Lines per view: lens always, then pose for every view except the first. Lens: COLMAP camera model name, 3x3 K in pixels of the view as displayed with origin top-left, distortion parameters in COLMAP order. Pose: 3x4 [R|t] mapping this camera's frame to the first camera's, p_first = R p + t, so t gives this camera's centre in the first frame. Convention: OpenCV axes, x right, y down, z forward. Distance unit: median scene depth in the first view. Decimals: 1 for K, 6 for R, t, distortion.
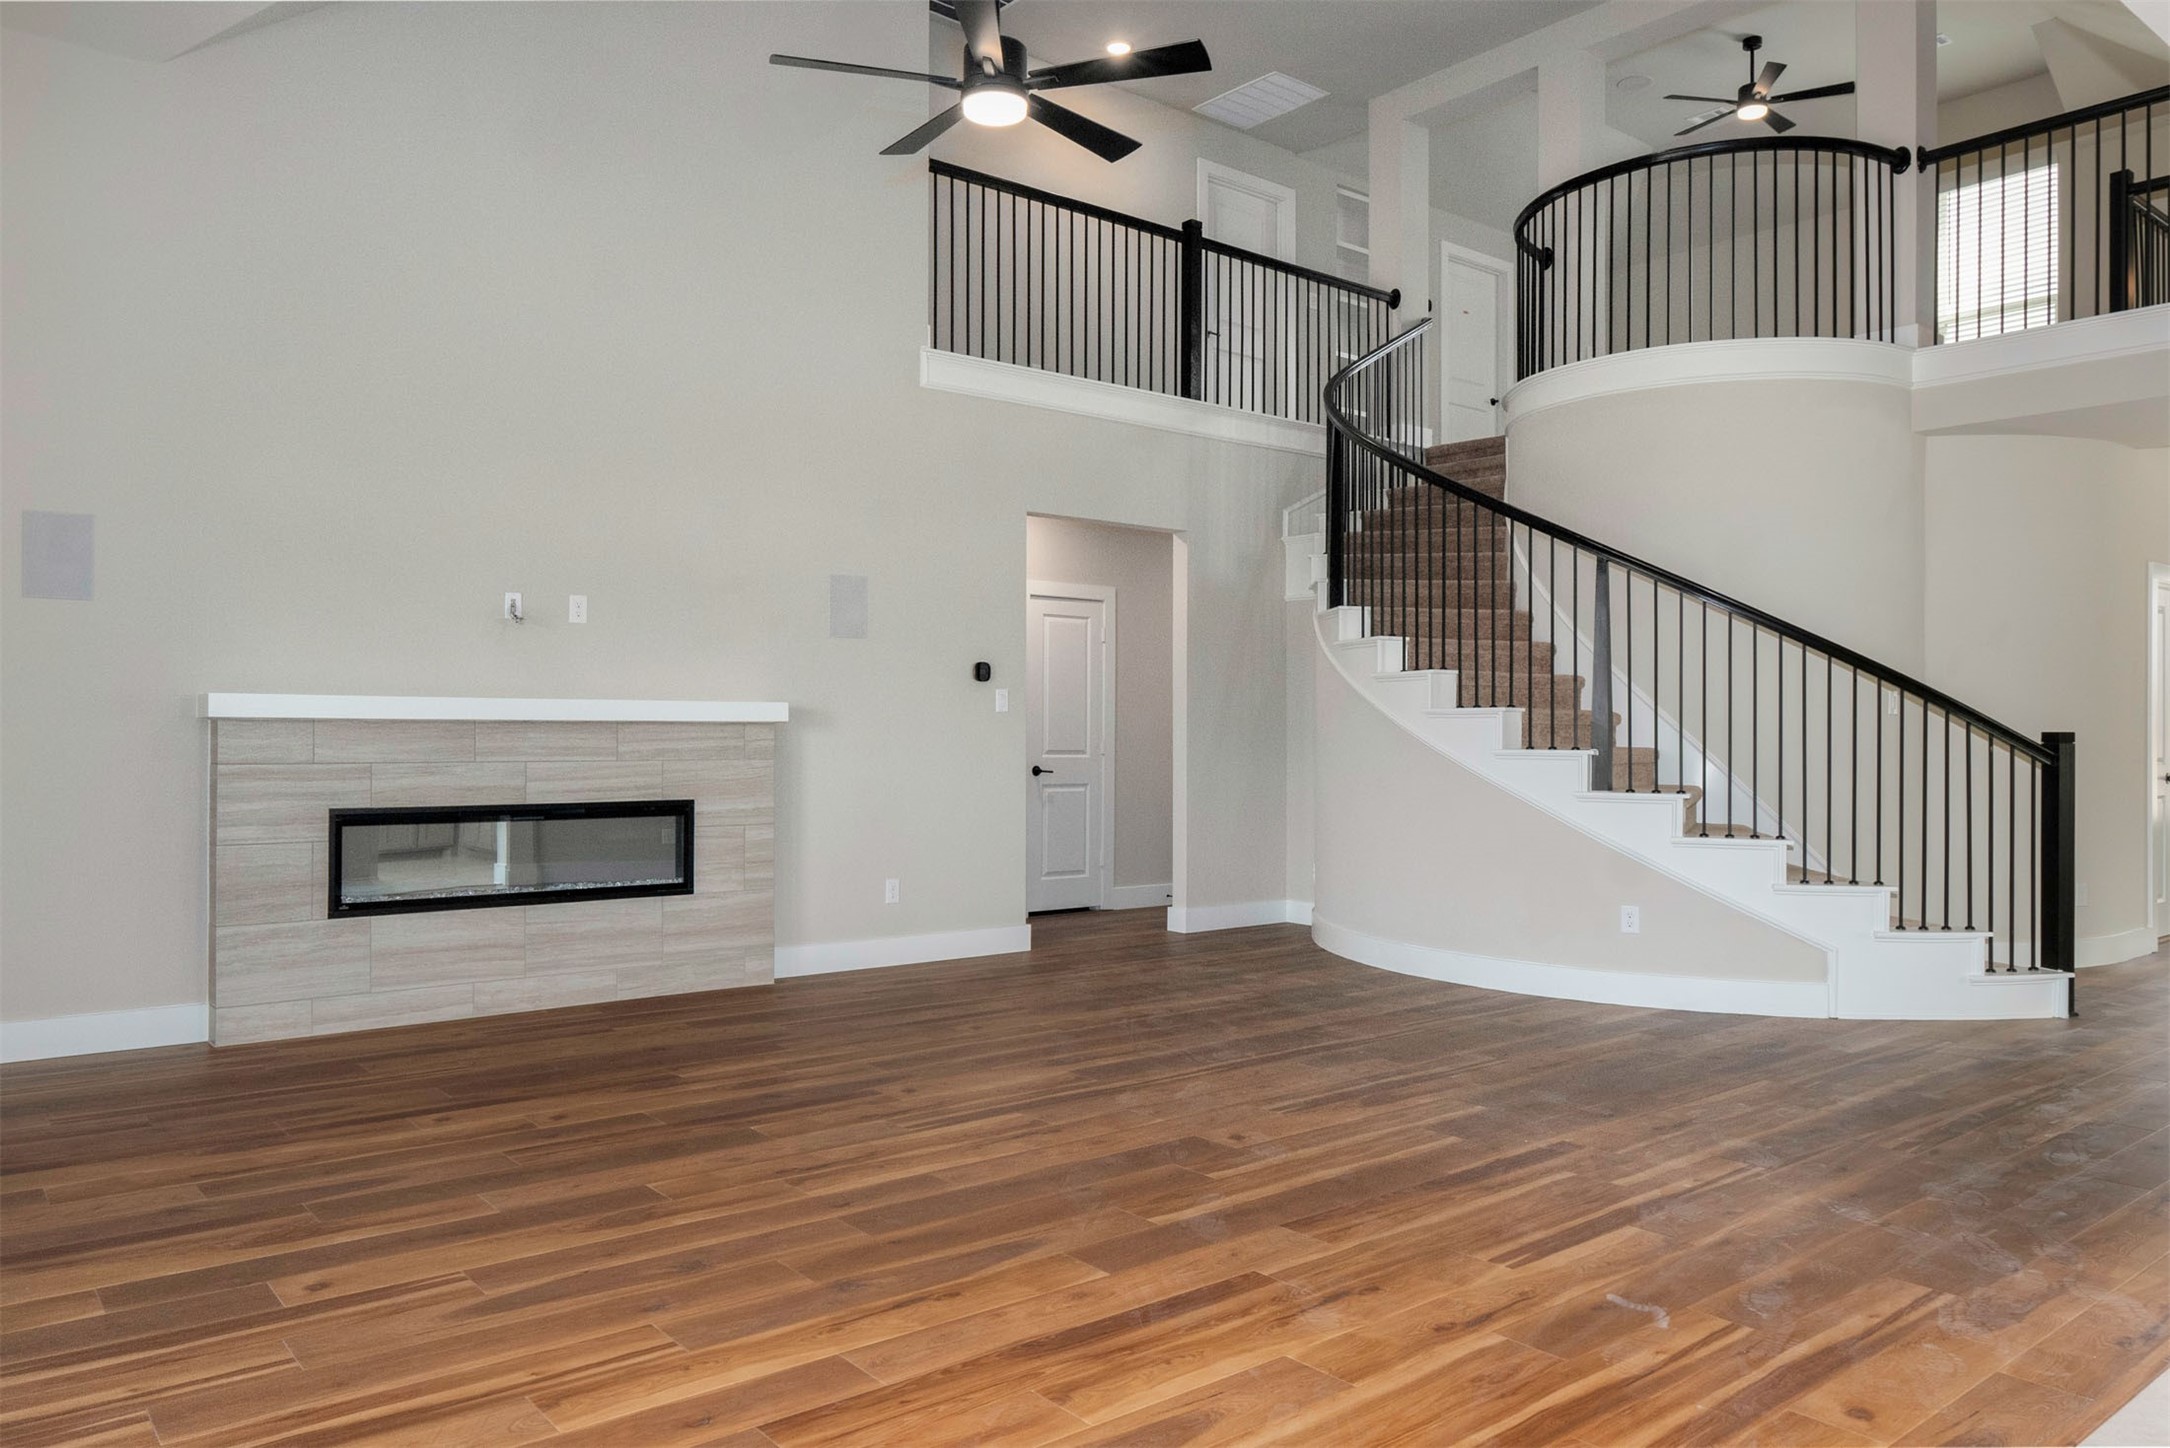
lens RADIAL K [[1506.9, 0, 1074.0], [0, 1506.9, 732.8], [0, 0, 1]] dist [-0.002880, -0.003983]
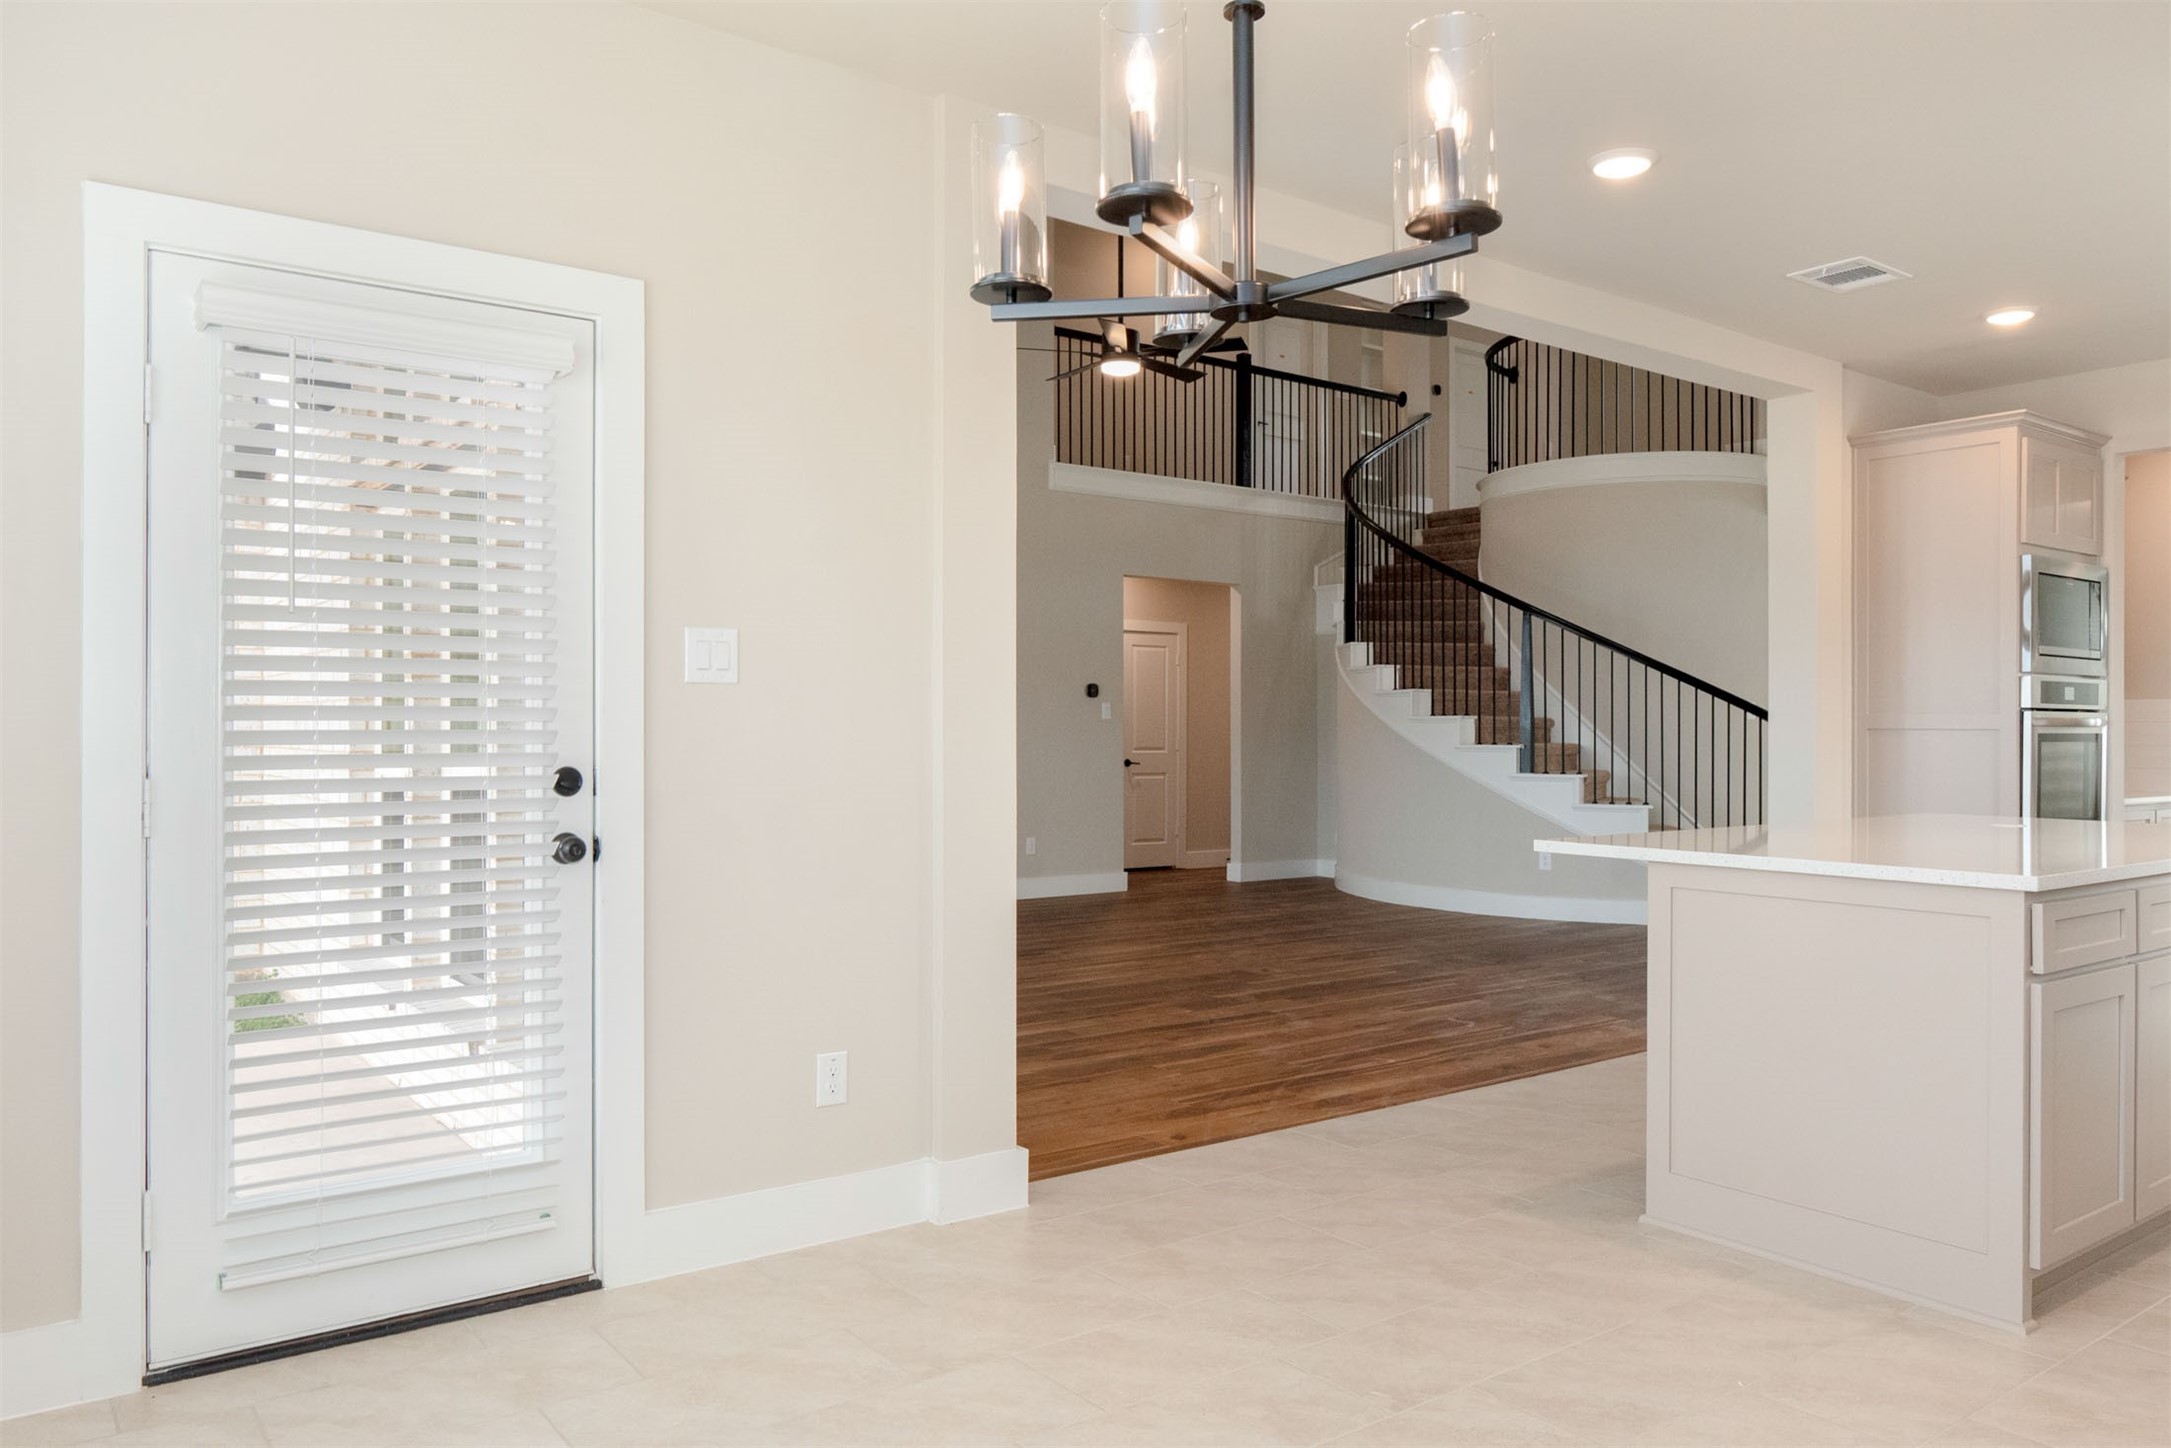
lens RADIAL K [[1507.6, 0, 1067.3], [0, 1507.6, 724.0], [0, 0, 1]] dist [-0.002880, -0.003983]
pose [[0.998901, -0.002932, -0.046770, -0.025820], [0.002544, 0.999962, -0.008353, 0.002736], [0.046793, 0.008225, 0.998871, -0.528074]]
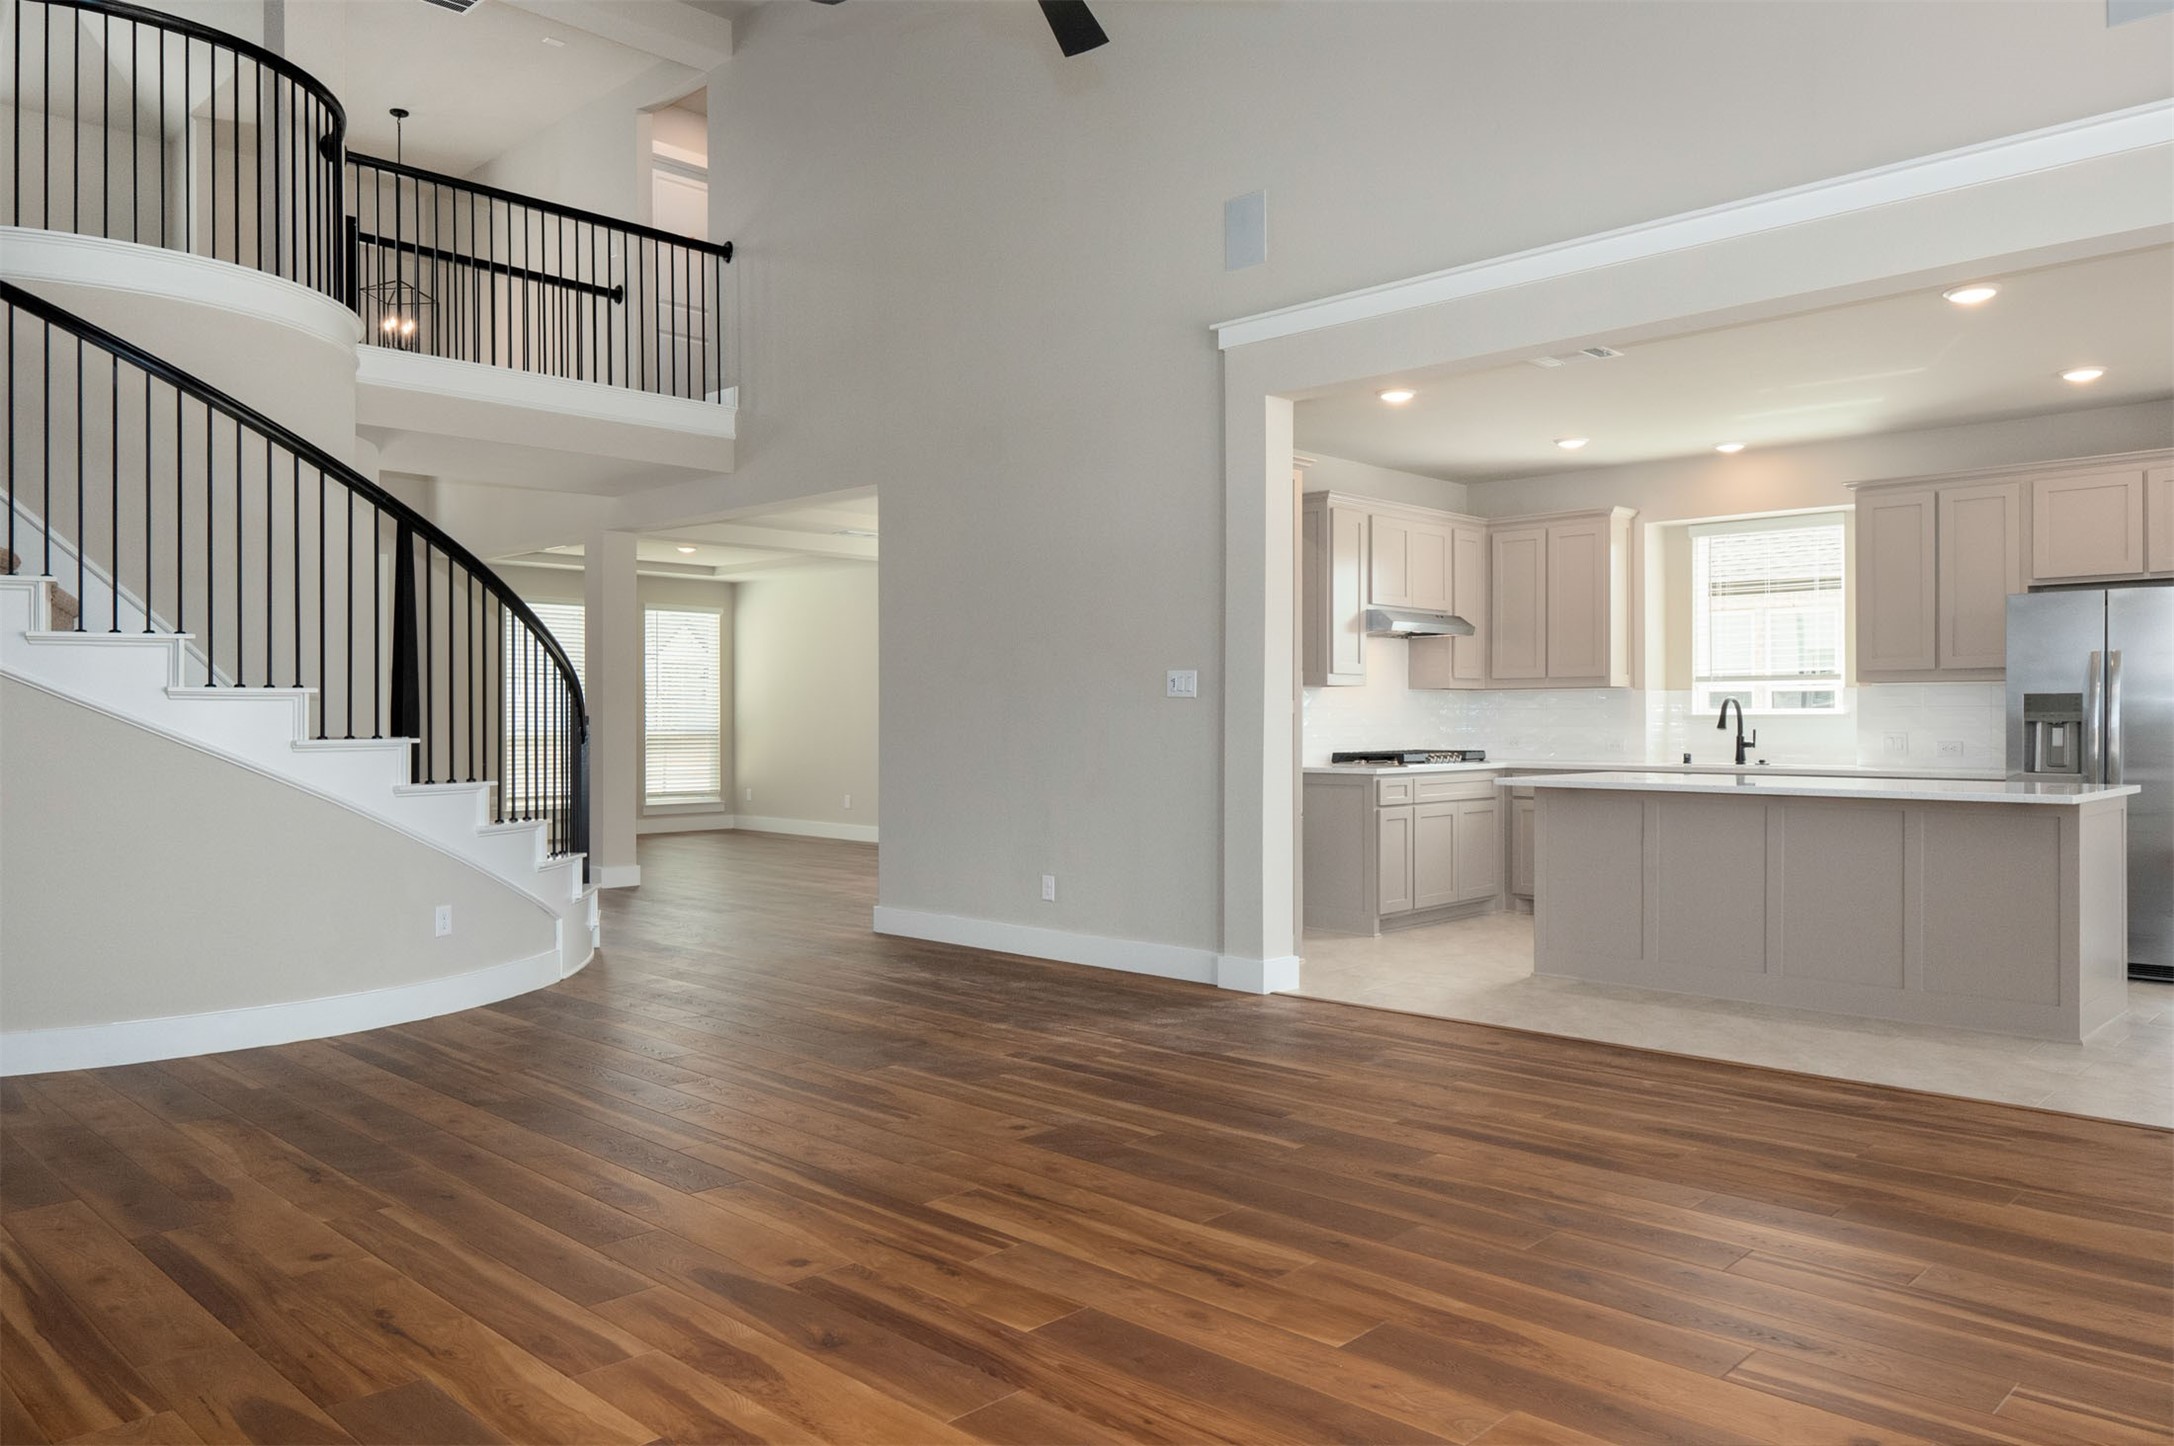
lens RADIAL K [[1509.7, 0, 1075.0], [0, 1509.7, 726.3], [0, 0, 1]] dist [-0.002880, -0.003983]
pose [[-0.110686, -0.010869, 0.993796, -0.654196], [0.003796, 0.999928, 0.011358, -0.004790], [-0.993848, 0.005030, -0.110637, 0.797550]]
